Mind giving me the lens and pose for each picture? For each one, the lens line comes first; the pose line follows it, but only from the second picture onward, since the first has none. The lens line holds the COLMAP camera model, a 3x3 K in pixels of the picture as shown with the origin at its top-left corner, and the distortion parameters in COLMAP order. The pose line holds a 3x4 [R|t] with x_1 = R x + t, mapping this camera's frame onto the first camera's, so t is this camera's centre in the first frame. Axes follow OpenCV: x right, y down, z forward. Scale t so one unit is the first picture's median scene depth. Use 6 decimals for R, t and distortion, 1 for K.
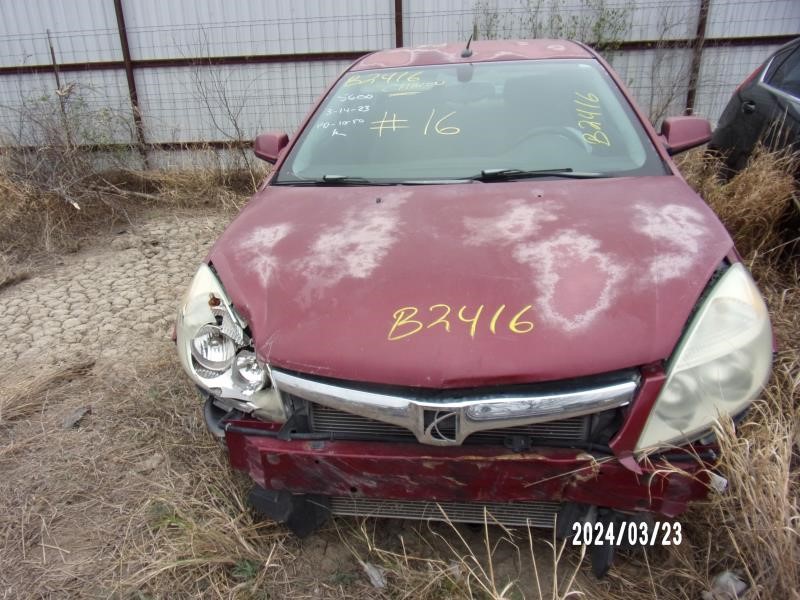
lens RADIAL K [[549.8, 0, 401.3], [0, 549.8, 299.2], [0, 0, 1]] dist [-0.009300, 0.003021]
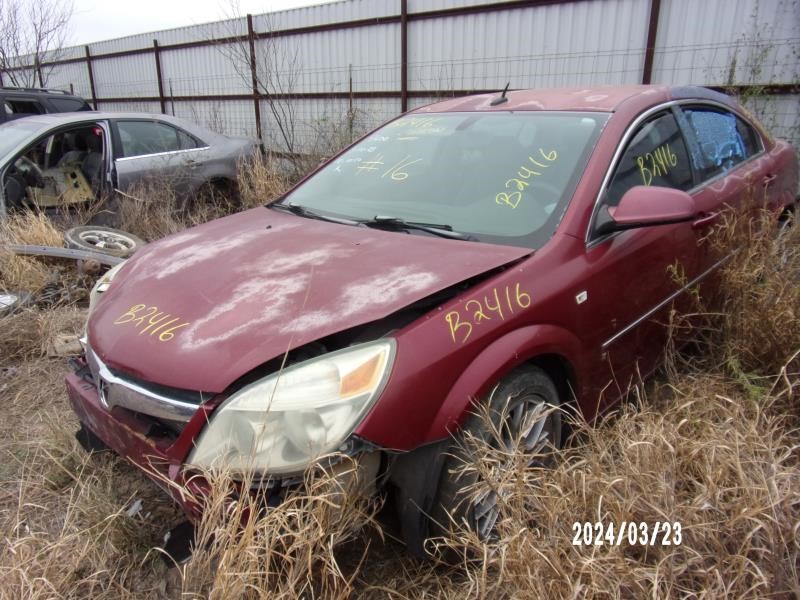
lens RADIAL K [[589.9, 0, 398.0], [0, 589.9, 302.2], [0, 0, 1]] dist [0.008432, 0.001807]
pose [[0.809908, 0.223183, -0.542437, 0.798054], [-0.257584, 0.966169, 0.012929, -0.101425], [0.526972, 0.129252, 0.839997, 0.117323]]
